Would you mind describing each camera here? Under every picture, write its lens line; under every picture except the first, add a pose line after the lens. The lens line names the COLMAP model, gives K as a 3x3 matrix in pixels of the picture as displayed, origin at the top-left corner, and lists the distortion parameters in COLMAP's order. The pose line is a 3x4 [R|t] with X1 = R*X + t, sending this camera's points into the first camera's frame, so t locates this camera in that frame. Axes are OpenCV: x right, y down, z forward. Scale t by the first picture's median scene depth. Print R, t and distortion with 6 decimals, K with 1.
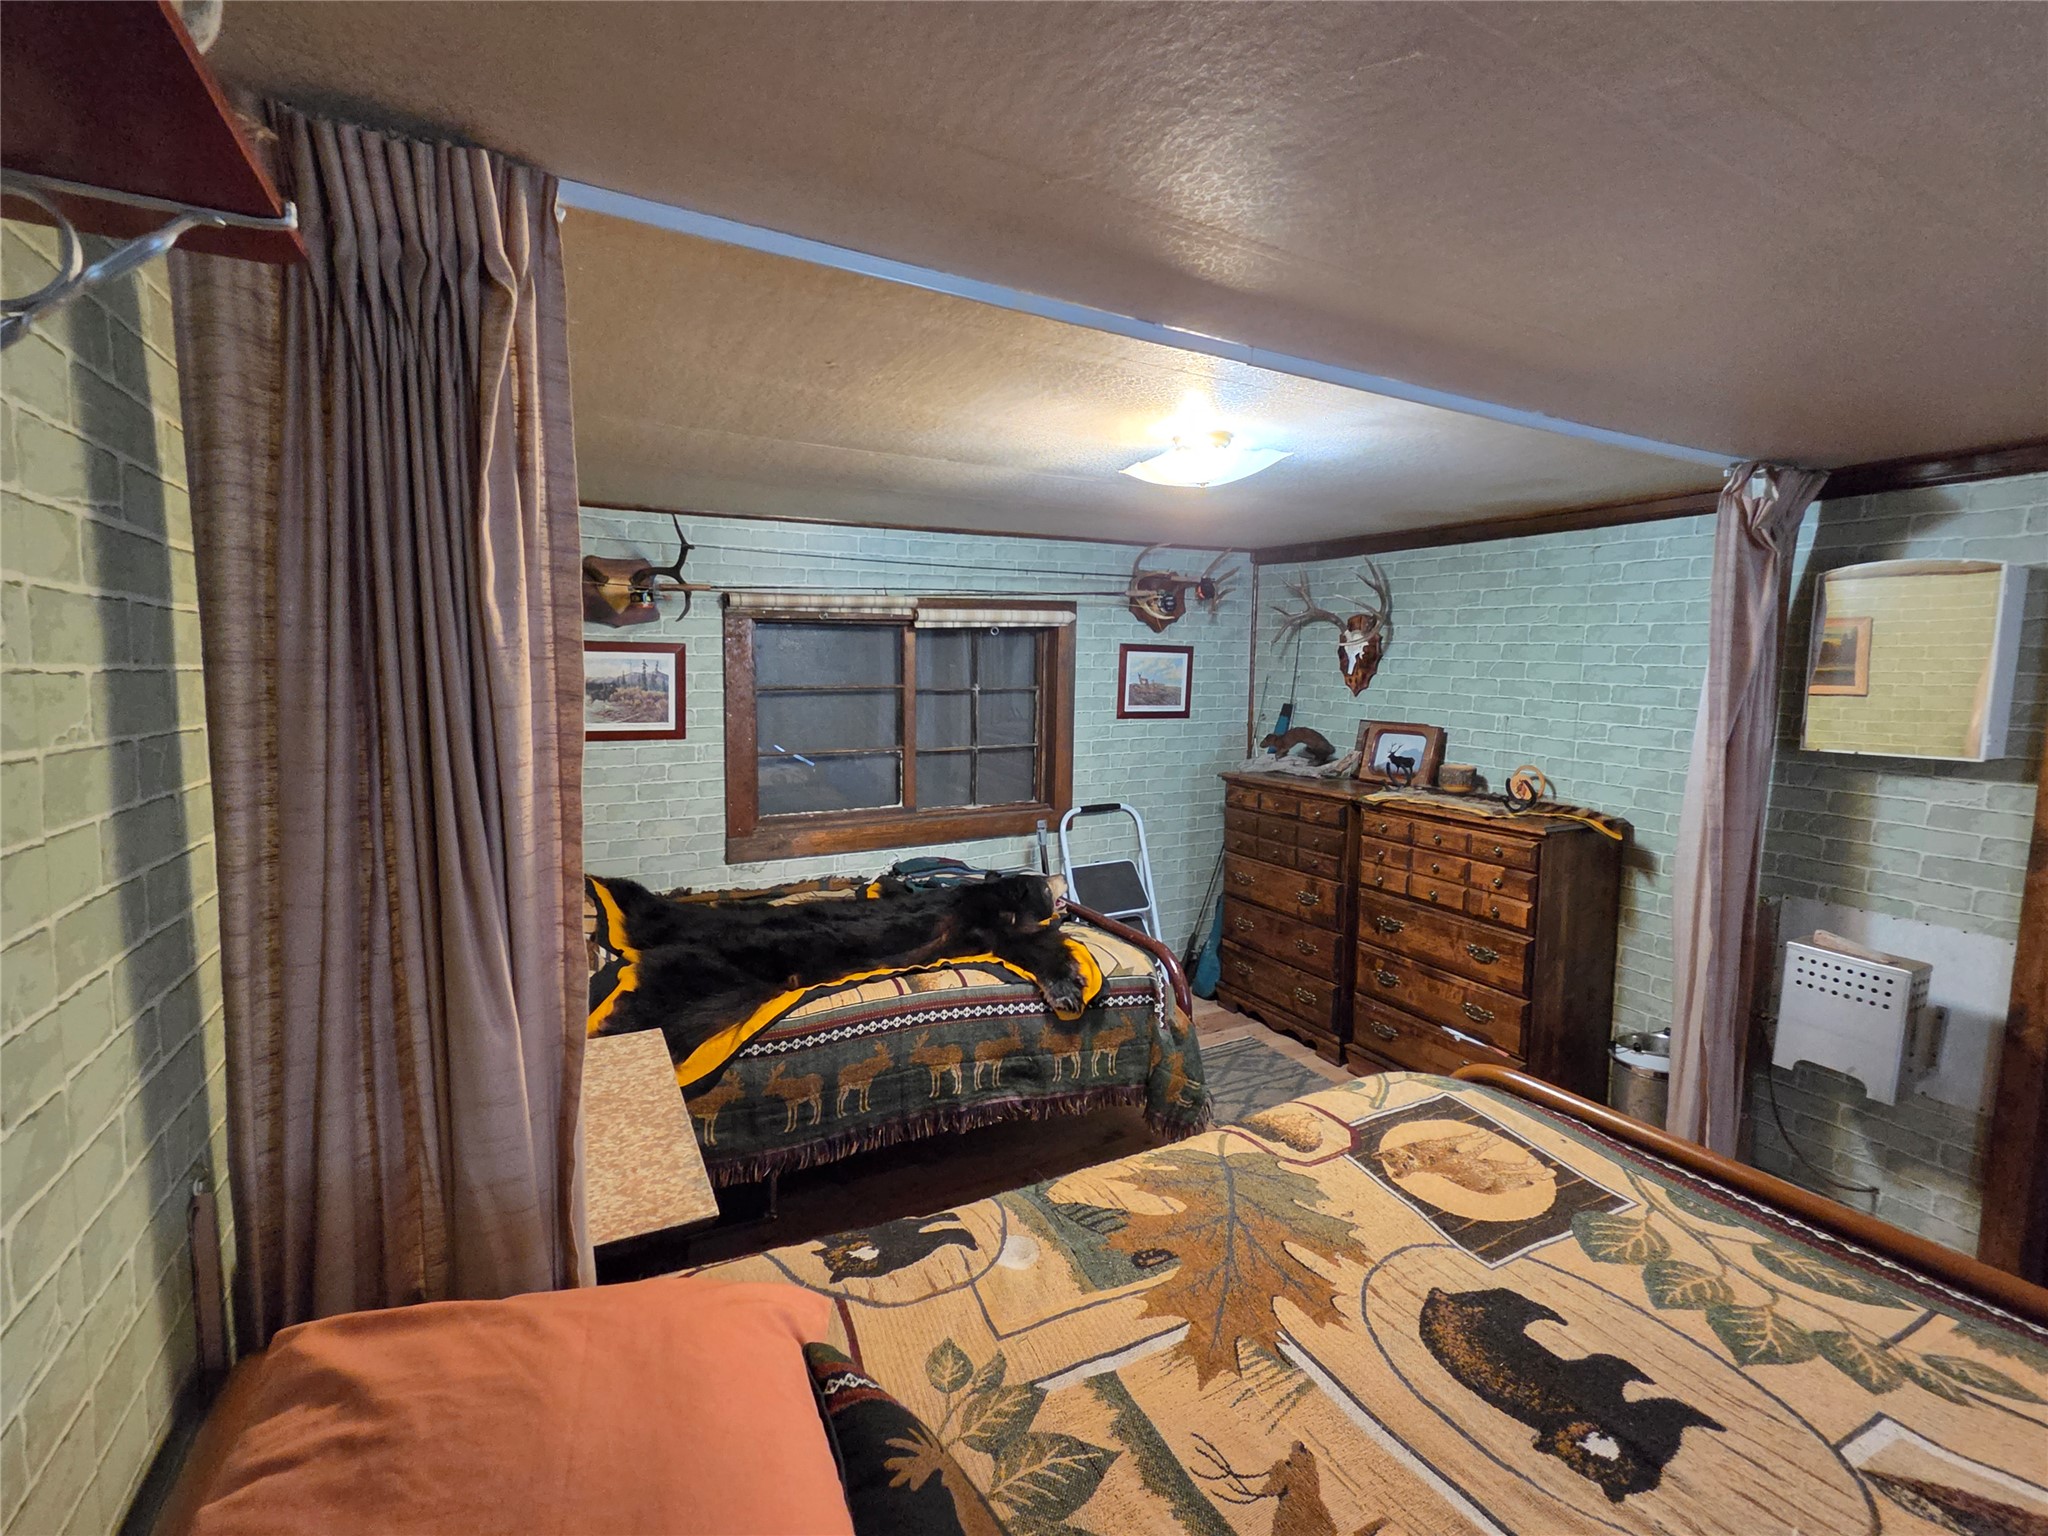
lens RADIAL K [[932.7, 0, 1045.5], [0, 932.7, 750.0], [0, 0, 1]] dist [-0.002094, 0.000940]
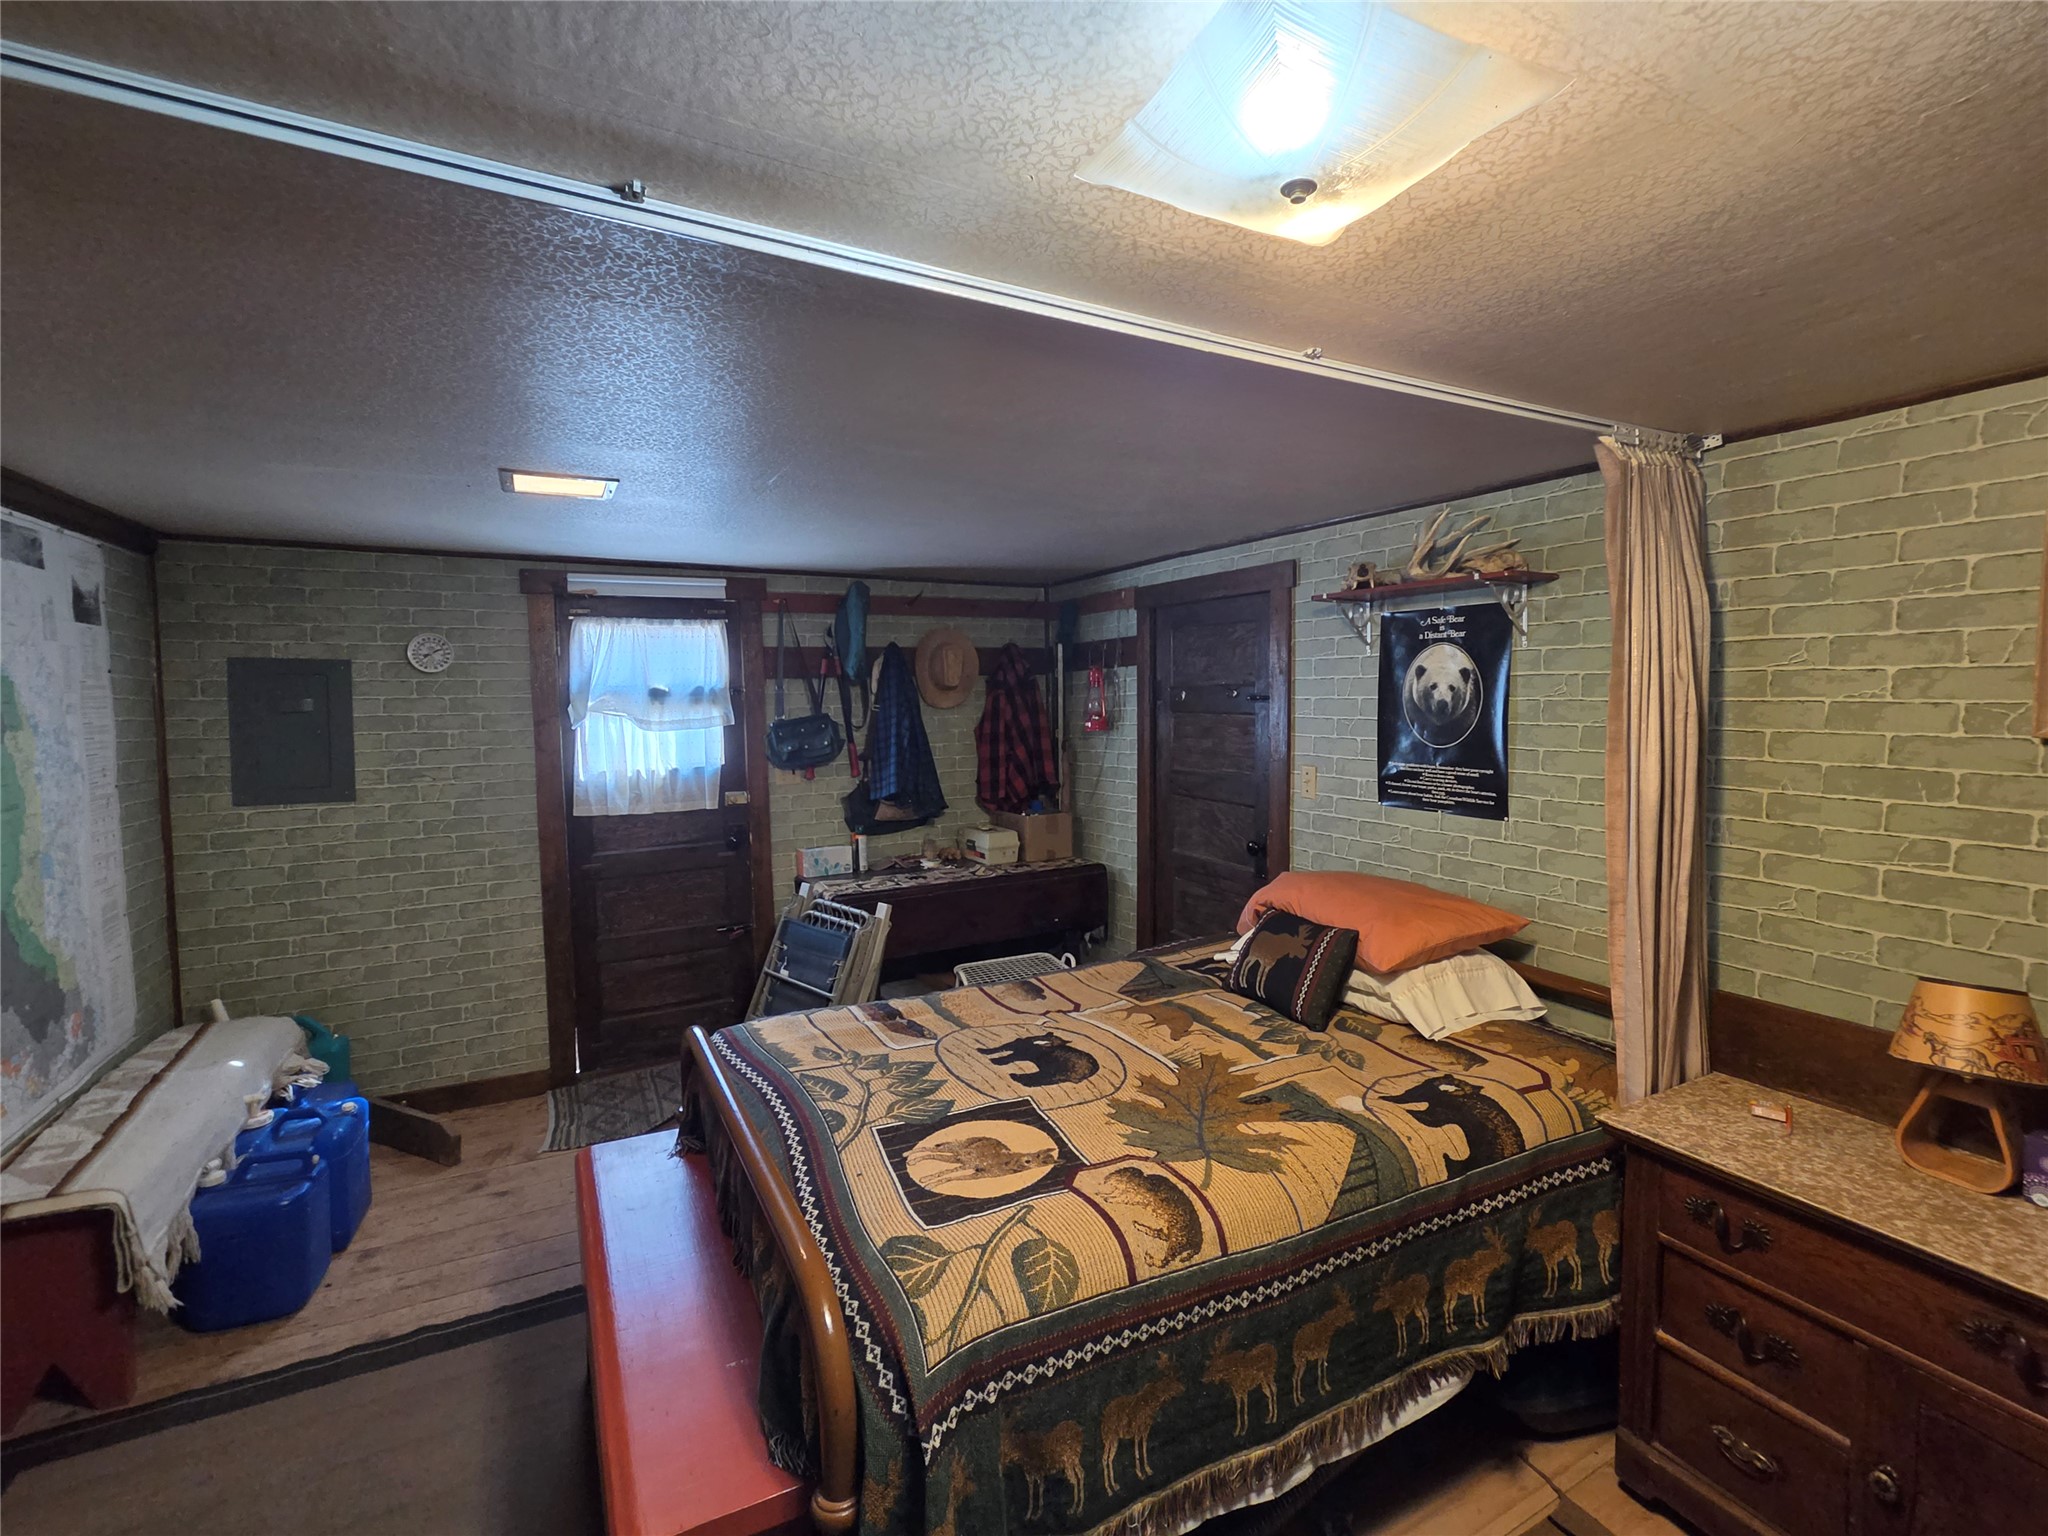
lens RADIAL K [[932.7, 0, 1045.5], [0, 932.7, 750.0], [0, 0, 1]] dist [-0.002094, 0.000940]
pose [[-0.999981, -0.004839, -0.003833, 0.227966], [-0.005336, 0.989773, 0.142554, -0.101859], [0.003104, 0.142572, -0.989780, 1.187607]]
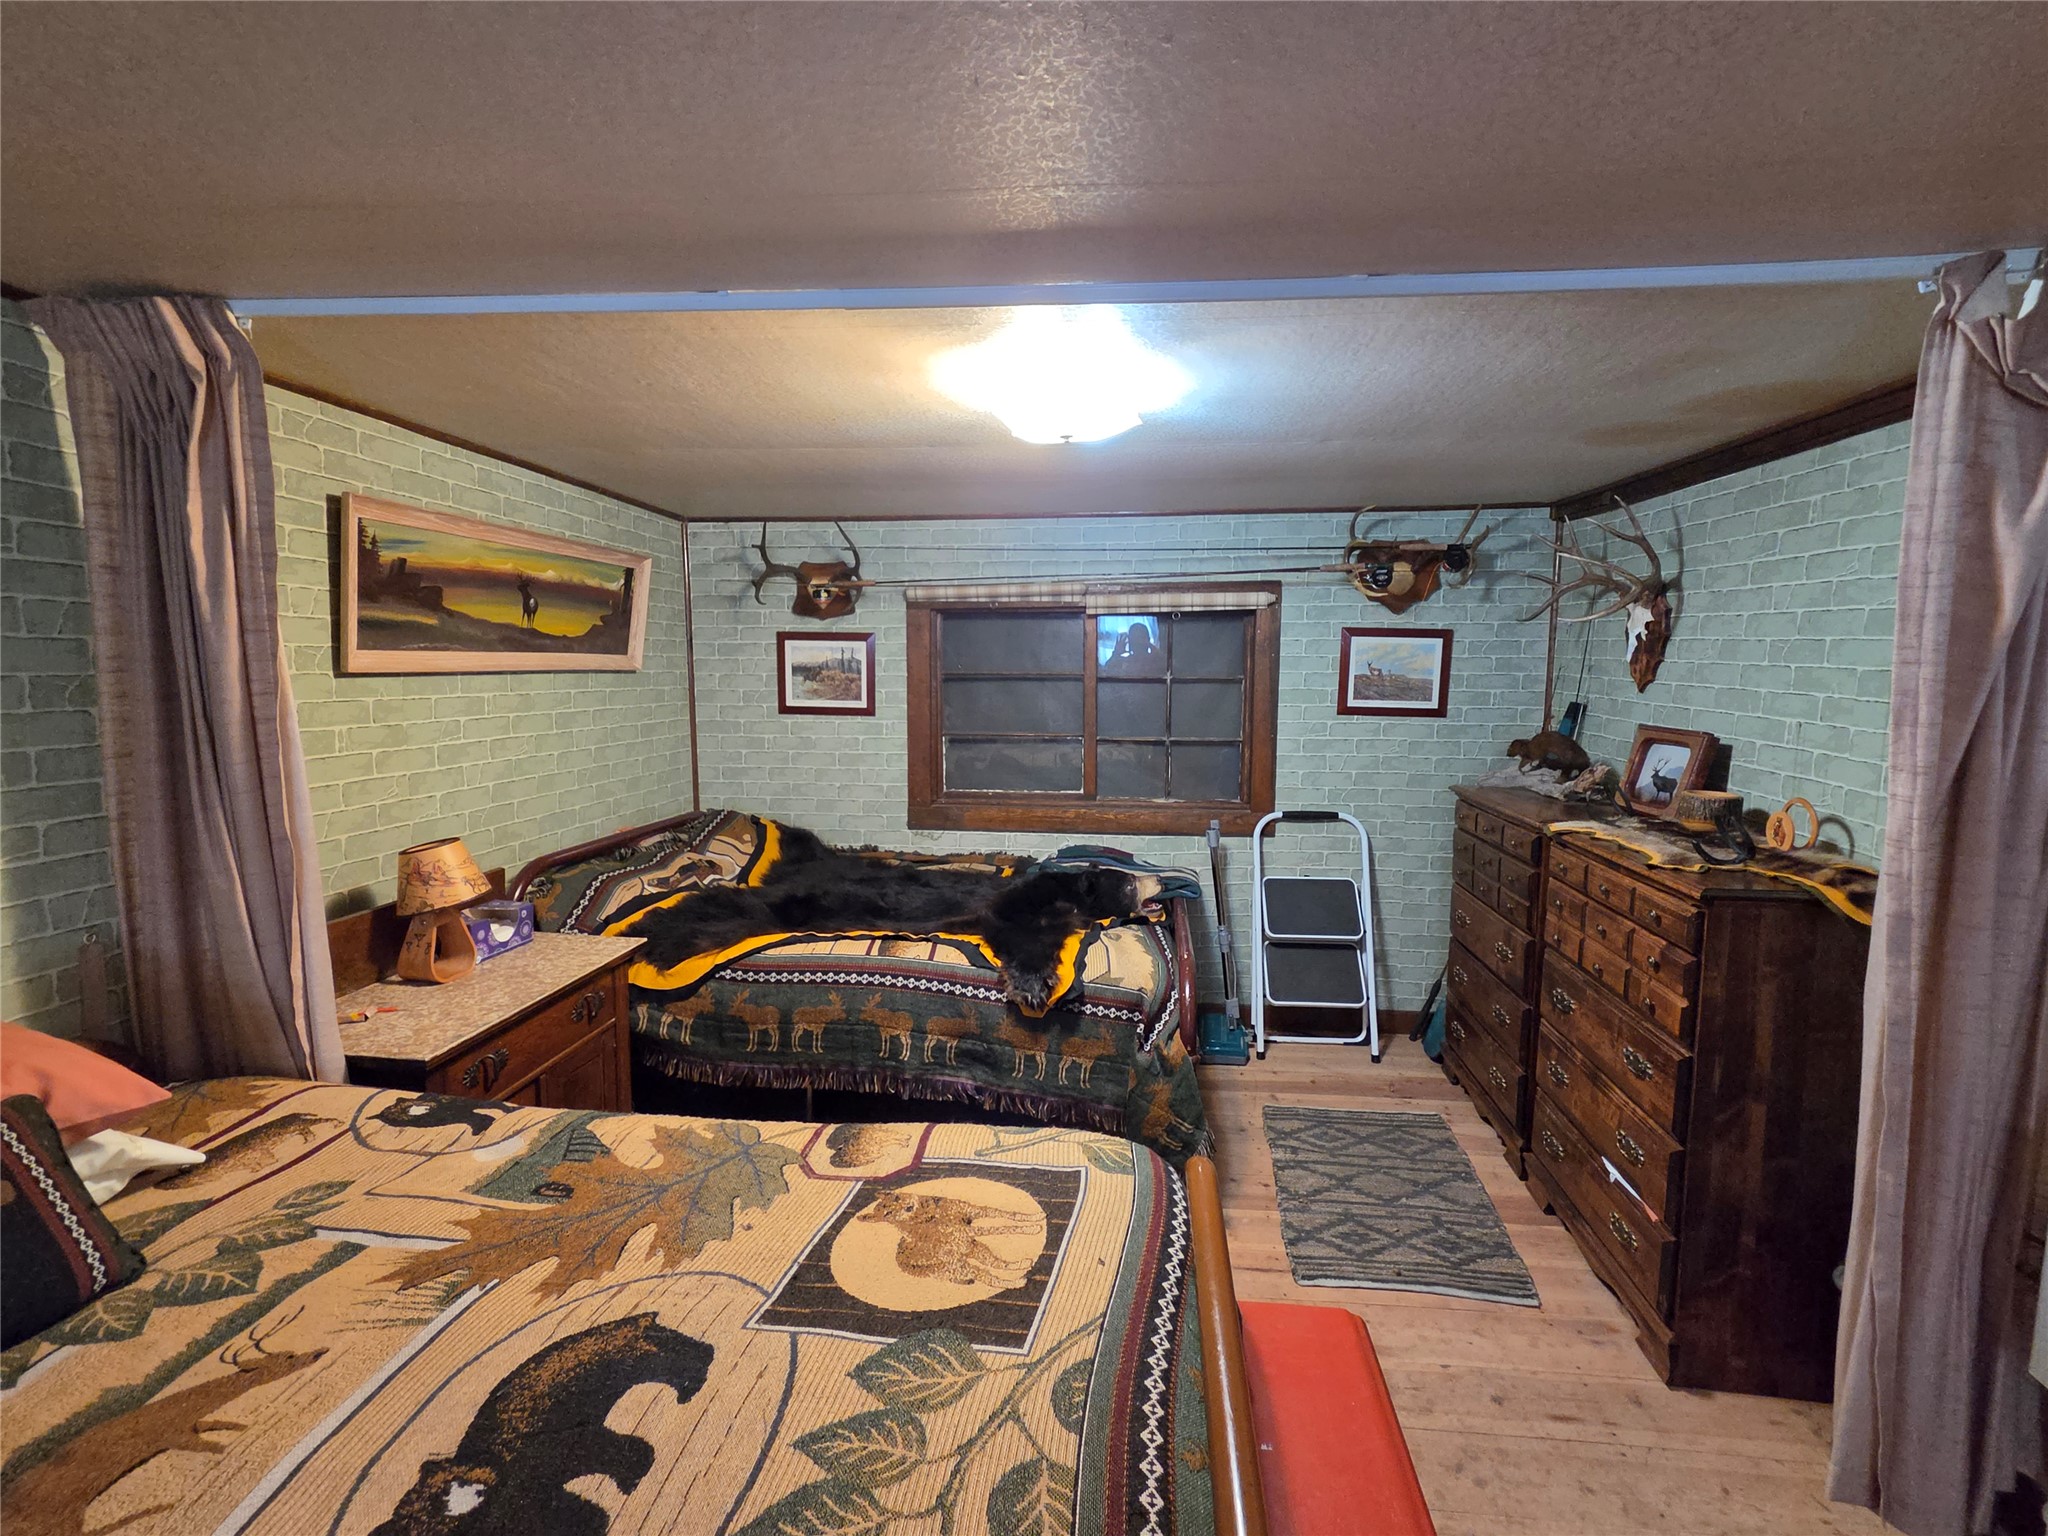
lens RADIAL K [[932.7, 0, 1045.5], [0, 932.7, 750.0], [0, 0, 1]] dist [-0.002094, 0.000940]
pose [[0.824164, 0.052681, -0.563896, 0.571425], [-0.053521, 0.998453, 0.015054, 0.001907], [0.563817, 0.017773, 0.825709, 0.219492]]
